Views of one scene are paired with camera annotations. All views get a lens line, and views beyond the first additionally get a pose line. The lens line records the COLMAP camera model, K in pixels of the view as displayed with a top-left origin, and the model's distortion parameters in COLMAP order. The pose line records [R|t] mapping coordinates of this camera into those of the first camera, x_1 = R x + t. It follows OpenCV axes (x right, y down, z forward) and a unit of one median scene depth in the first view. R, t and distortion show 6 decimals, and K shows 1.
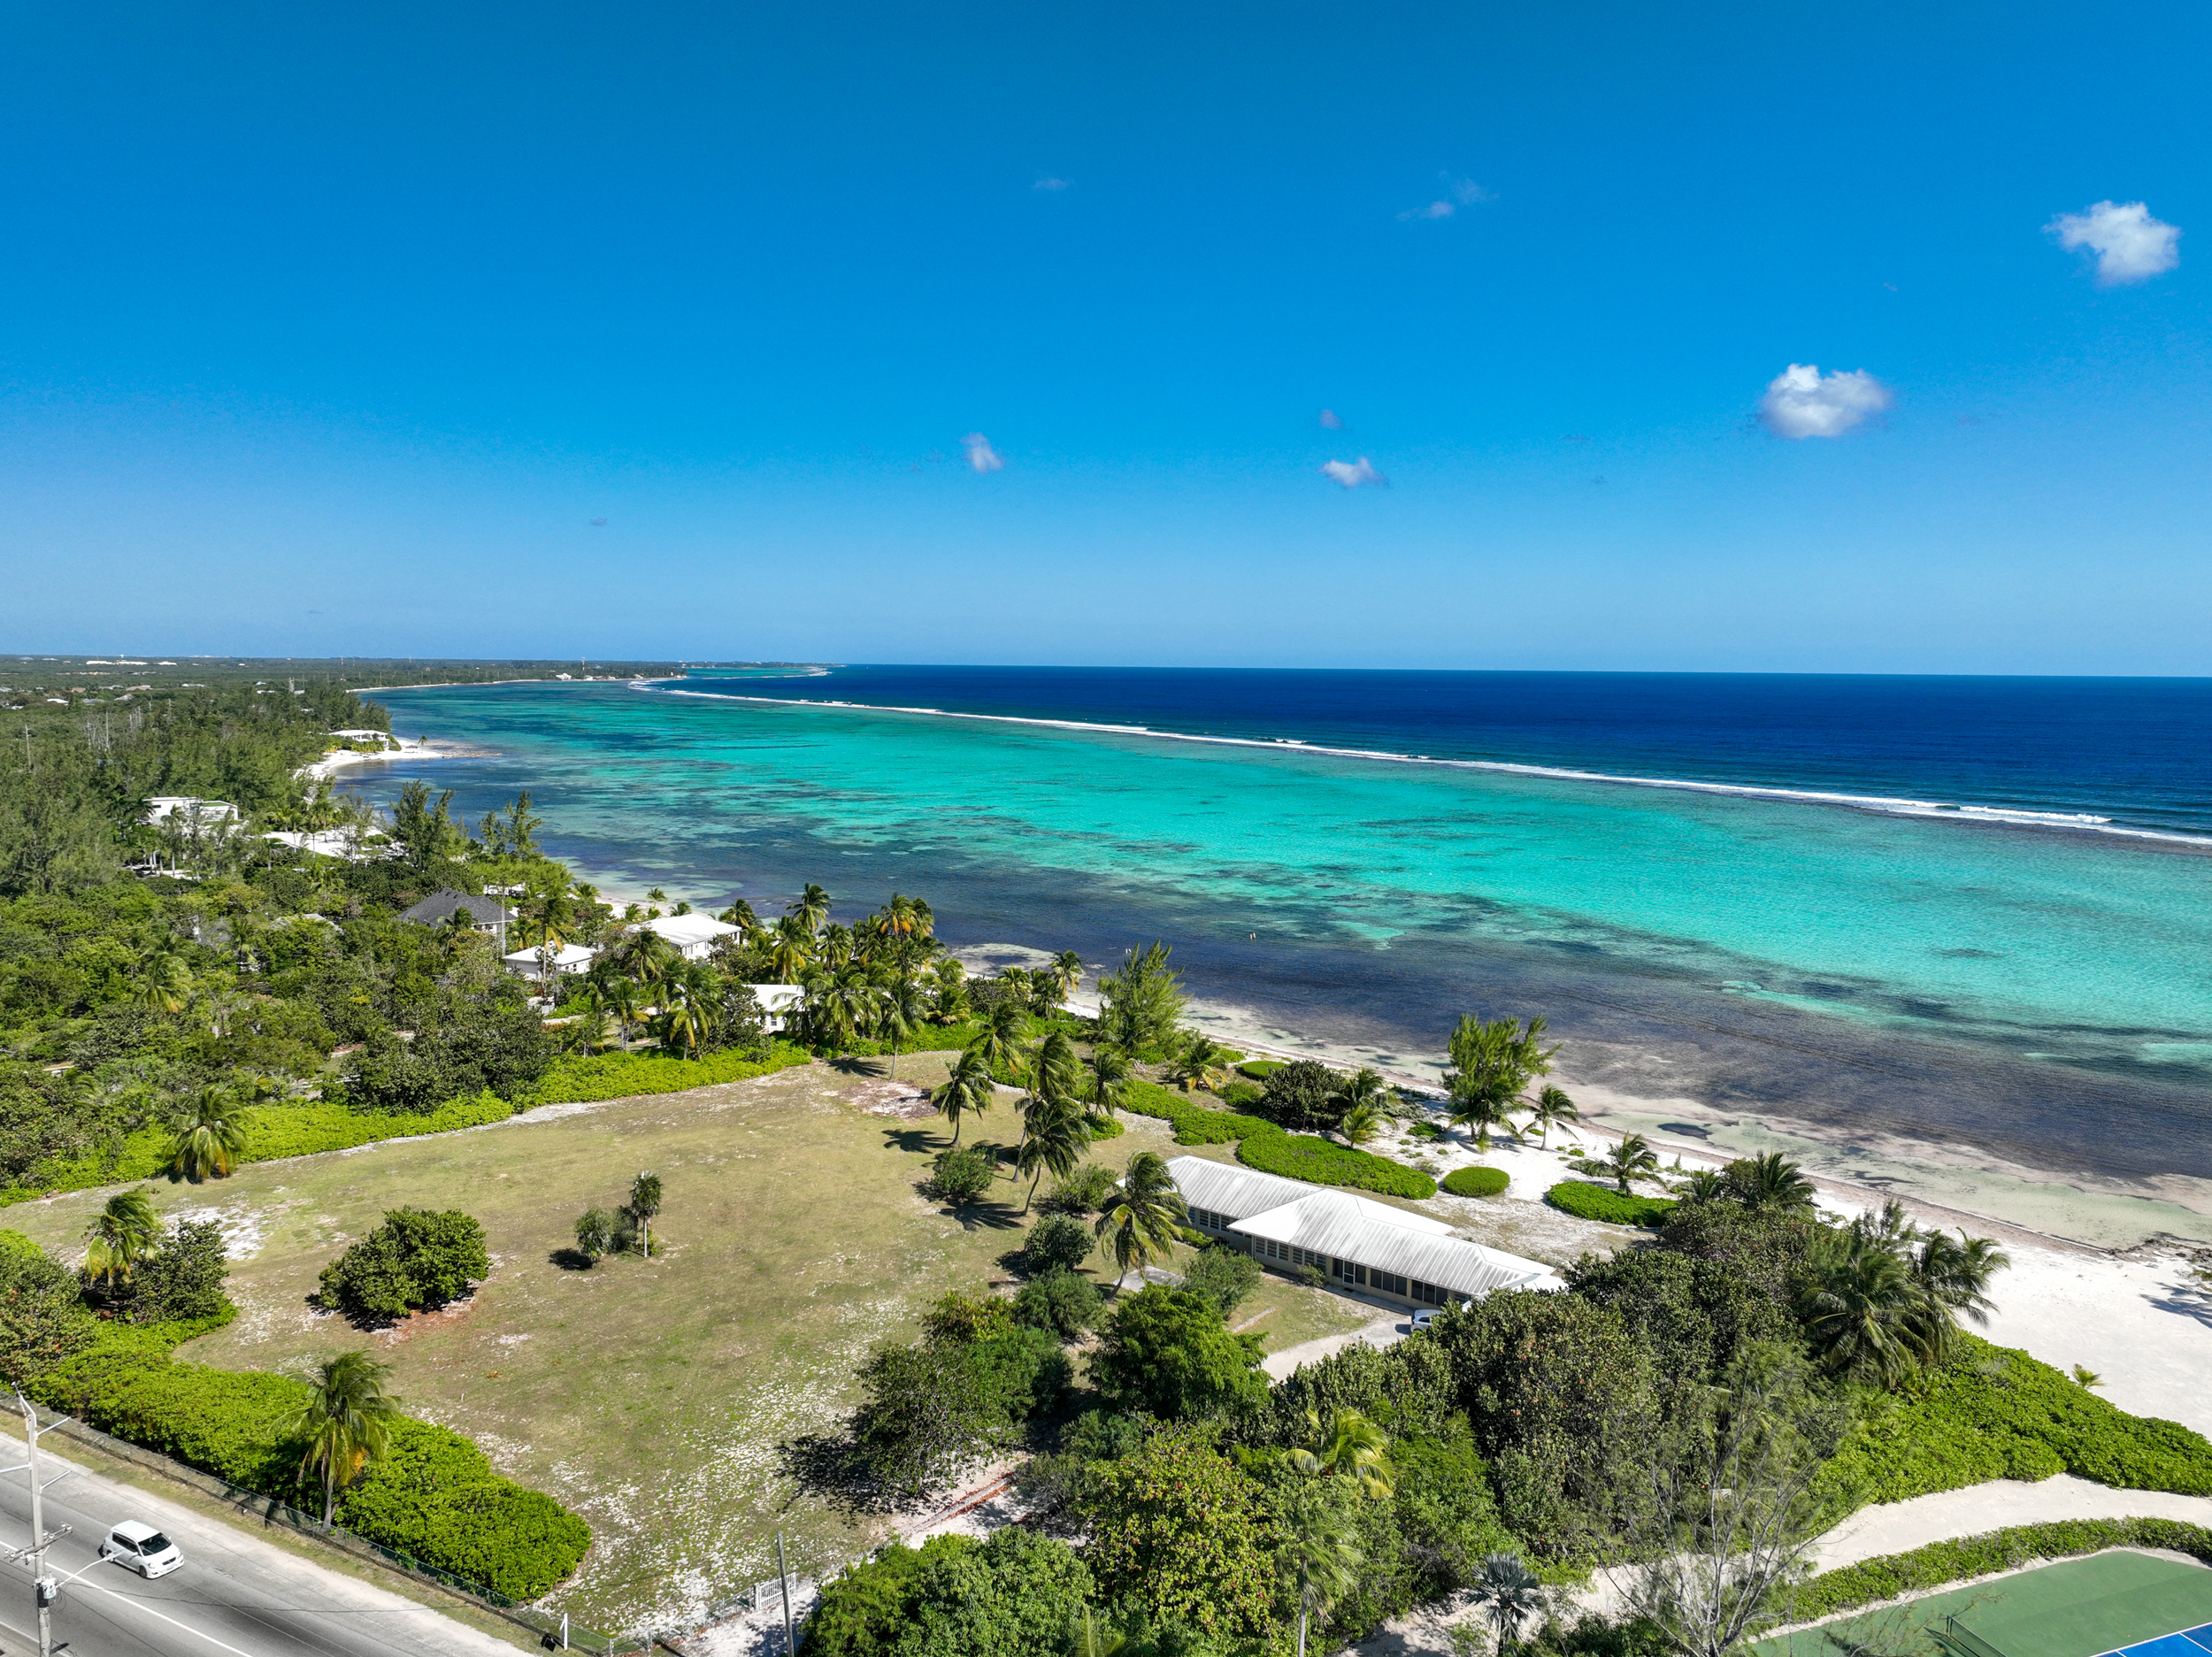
lens RADIAL K [[1543.4, 0, 1102.7], [0, 1543.4, 903.0], [0, 0, 1]] dist [0.006196, 0.006323]
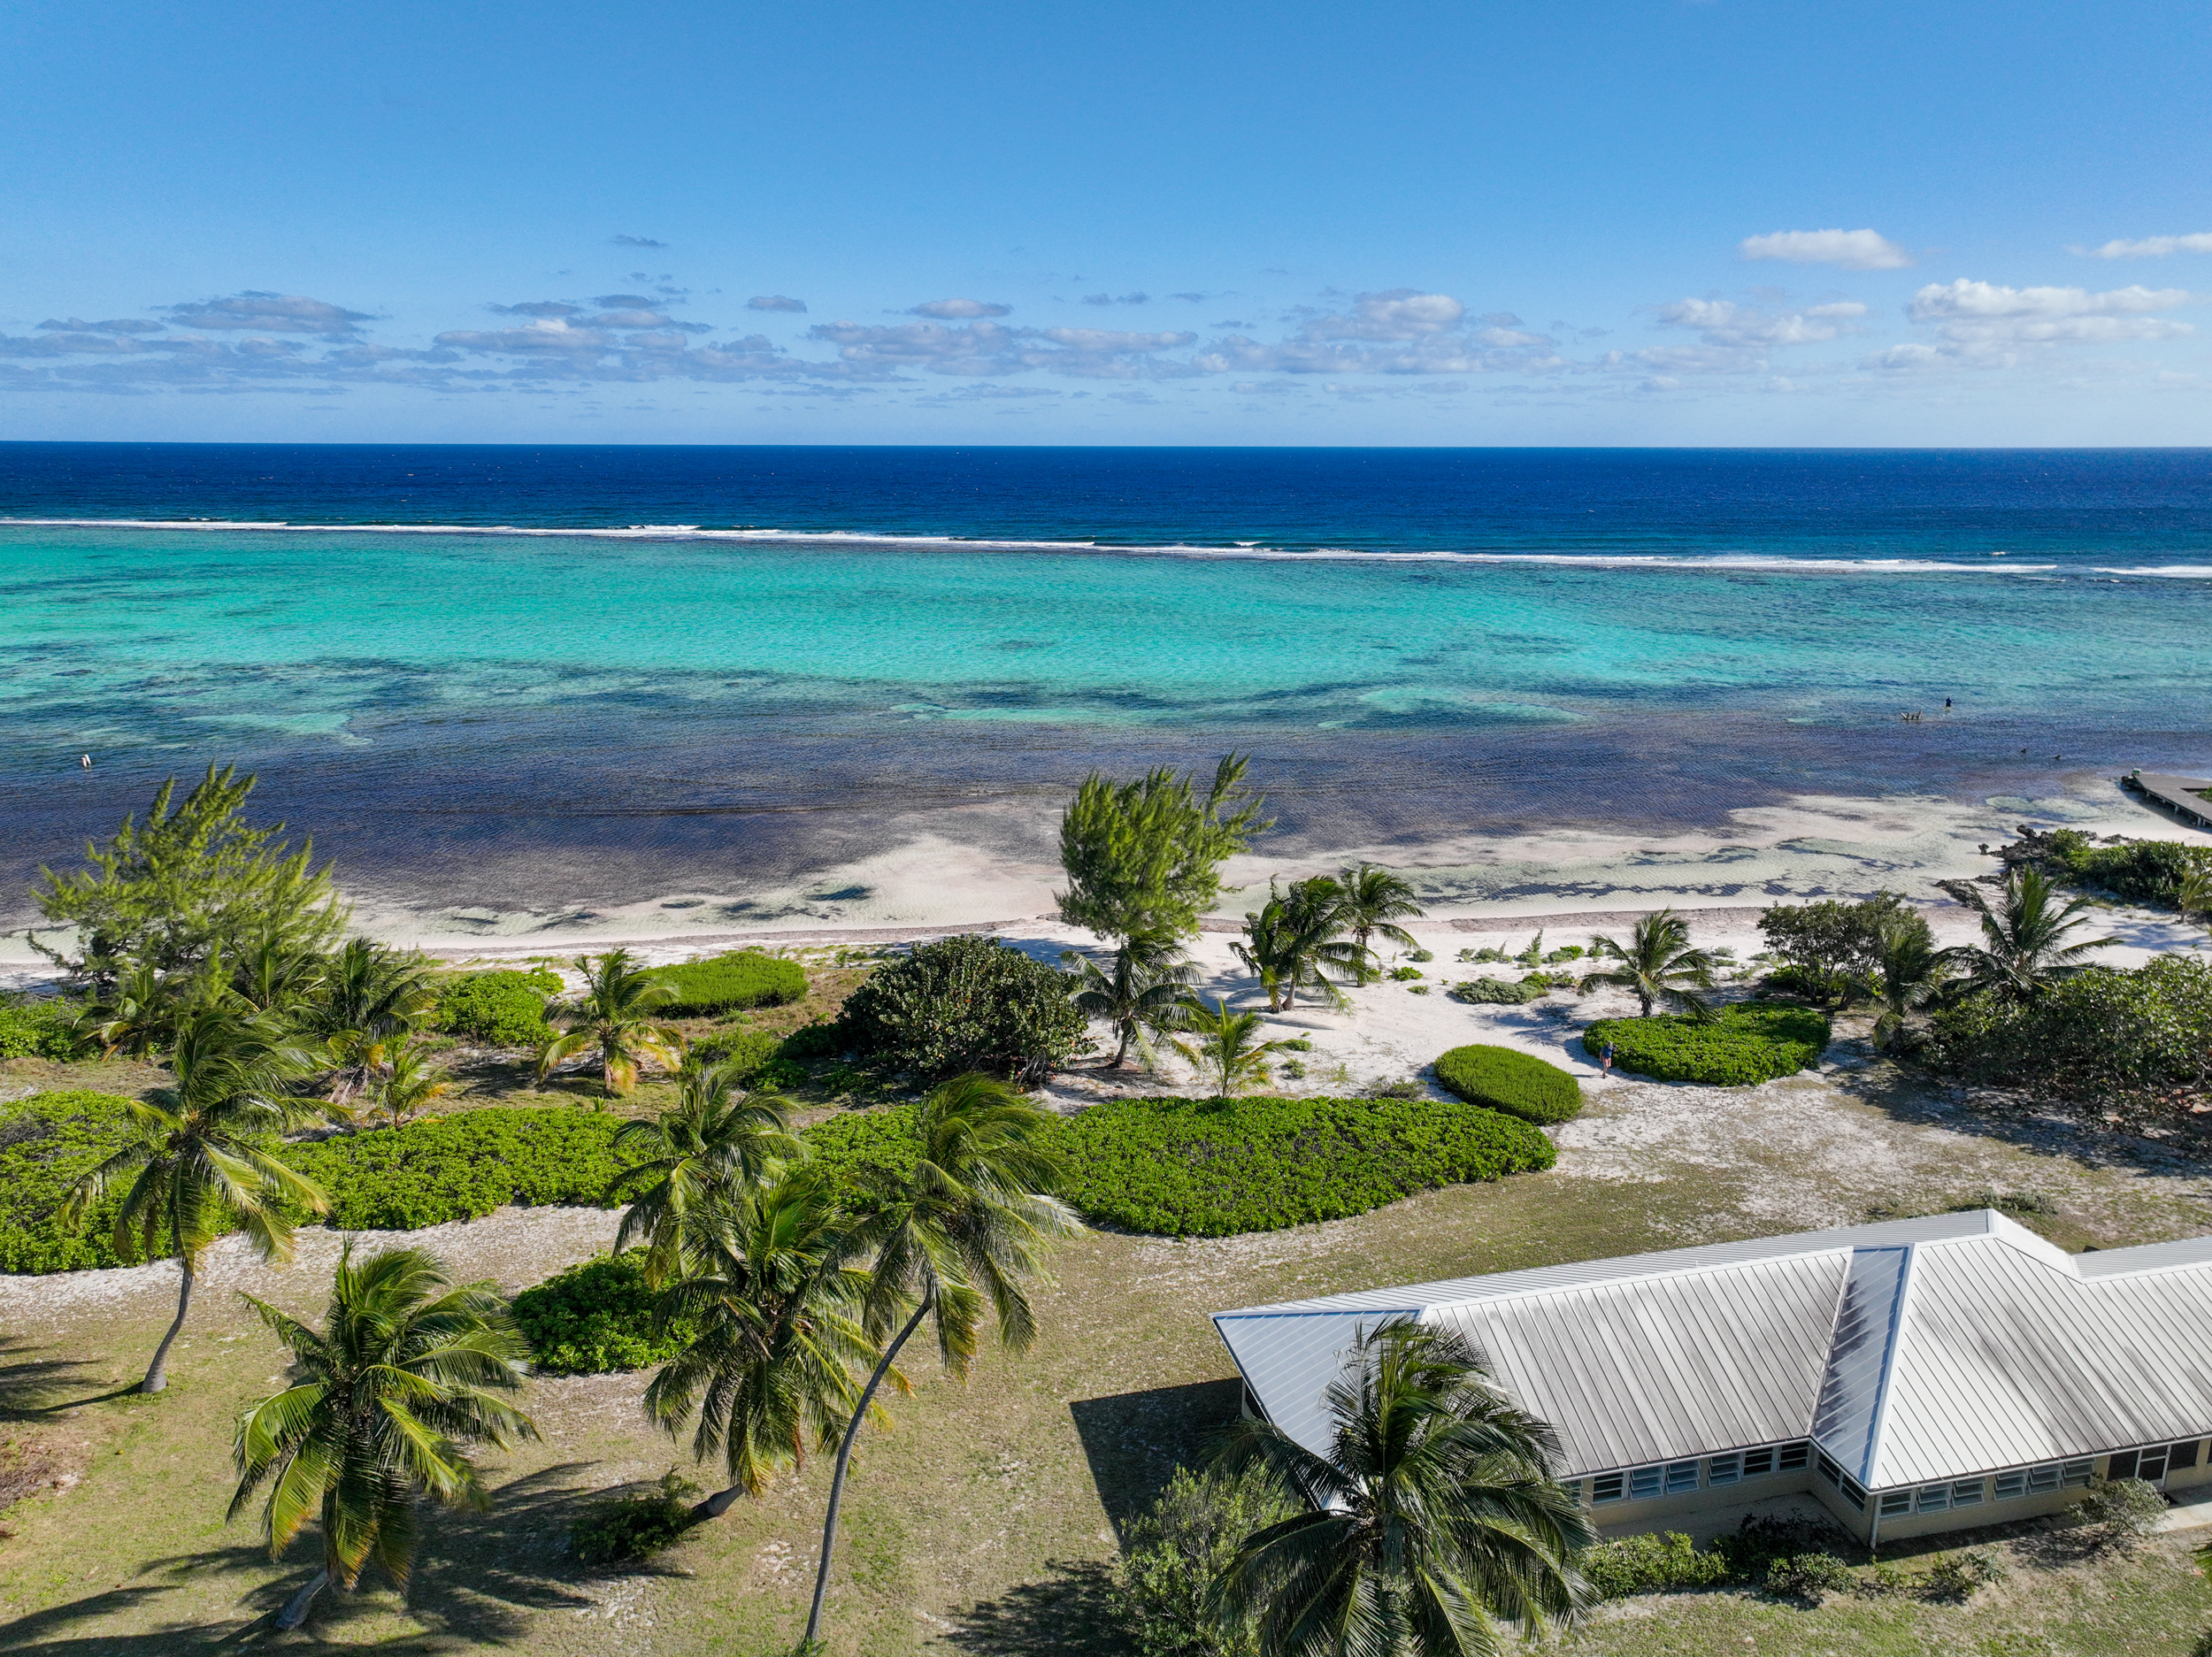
lens RADIAL K [[1557.7, 0, 1107.9], [0, 1557.7, 816.9], [0, 0, 1]] dist [0.005020, 0.004725]
pose [[0.616100, -0.190545, 0.764273, -0.144280], [0.123619, 0.981665, 0.145092, 0.009199], [-0.777907, 0.005087, 0.628359, 0.593582]]
